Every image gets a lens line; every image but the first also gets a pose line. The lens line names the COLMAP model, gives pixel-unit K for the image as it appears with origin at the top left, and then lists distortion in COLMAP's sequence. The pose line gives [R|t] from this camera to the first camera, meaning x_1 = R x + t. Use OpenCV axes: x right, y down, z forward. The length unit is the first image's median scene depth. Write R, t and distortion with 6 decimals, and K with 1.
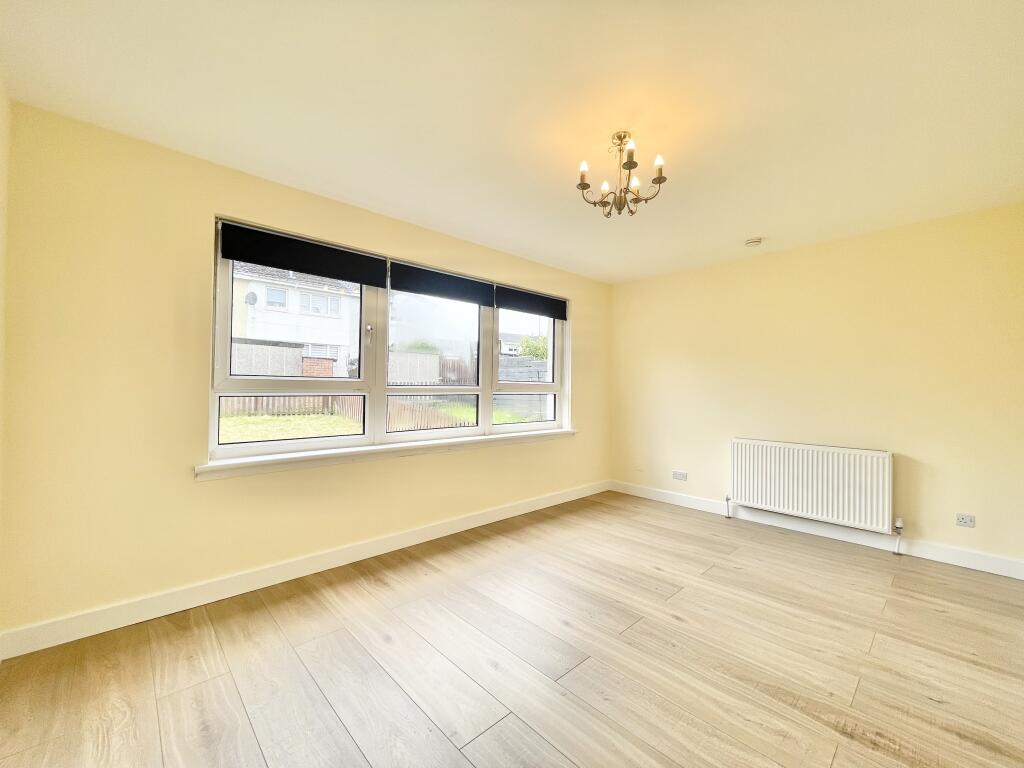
lens RADIAL K [[418.0, 0, 511.1], [0, 418.0, 381.8], [0, 0, 1]] dist [-0.001562, -0.000081]
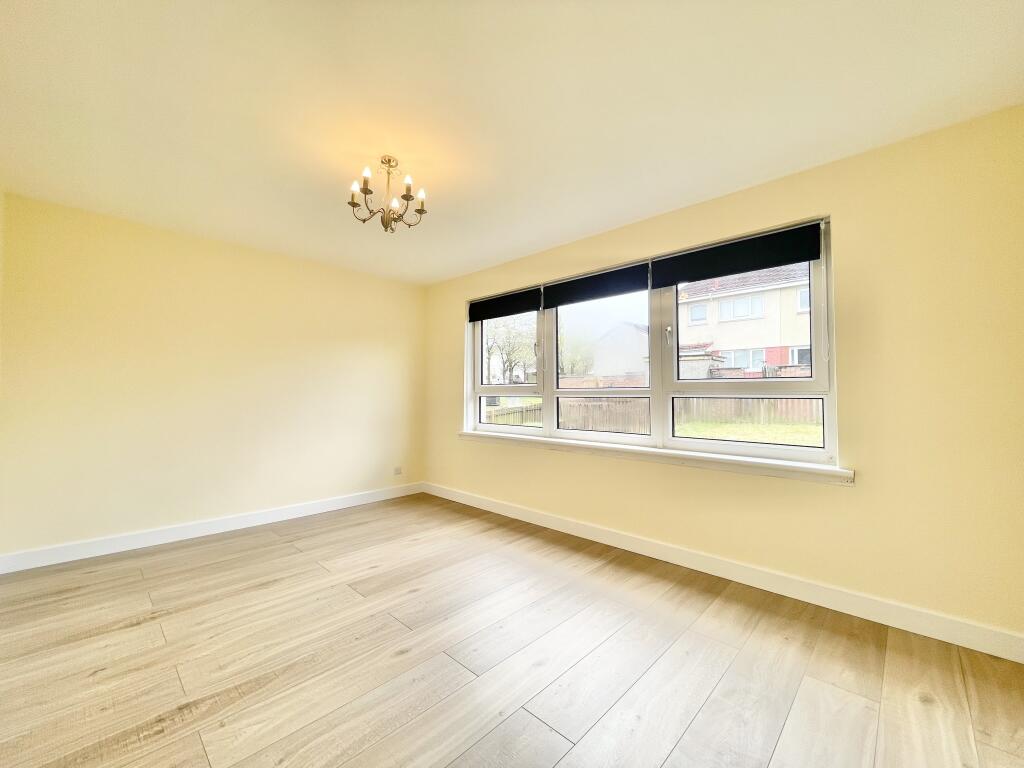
lens RADIAL K [[418.0, 0, 511.1], [0, 418.0, 381.8], [0, 0, 1]] dist [-0.001562, -0.000081]
pose [[0.049709, -0.038053, -0.998039, 1.038567], [0.011370, 0.999231, -0.037532, 0.037918], [0.998699, -0.009482, 0.050104, 0.957250]]
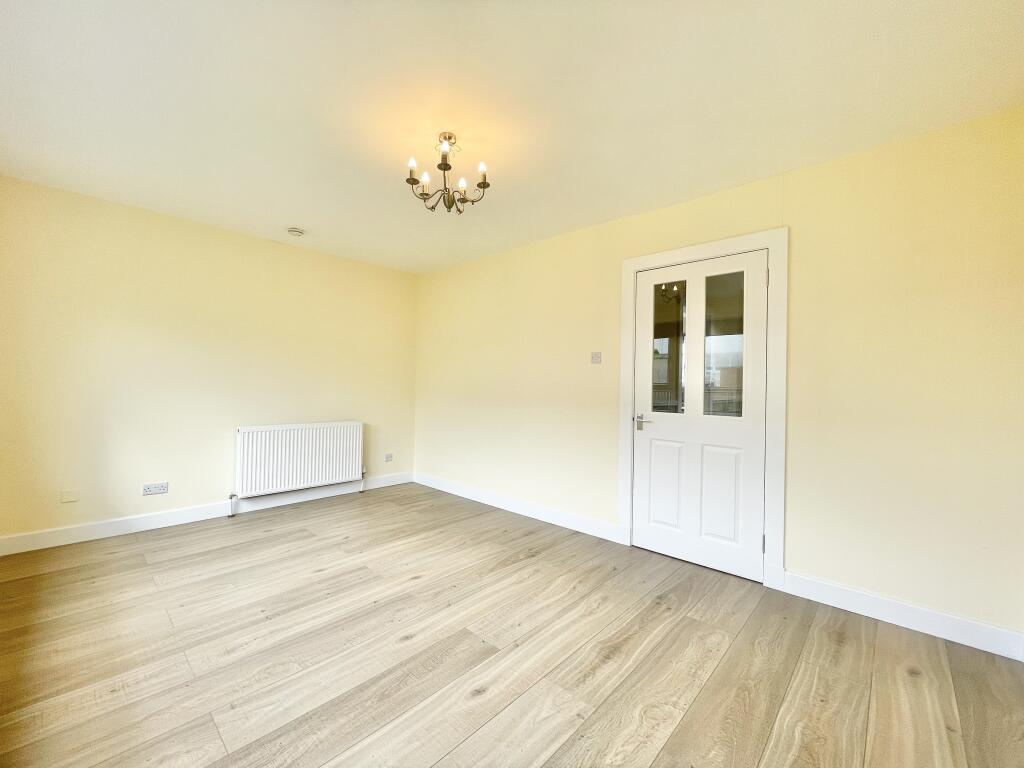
lens RADIAL K [[418.0, 0, 511.1], [0, 418.0, 381.8], [0, 0, 1]] dist [-0.001562, -0.000081]
pose [[-0.062864, -0.003797, 0.998015, -0.607821], [-0.033724, 0.999430, 0.001678, 0.017311], [-0.997452, -0.033551, -0.062956, 0.671365]]
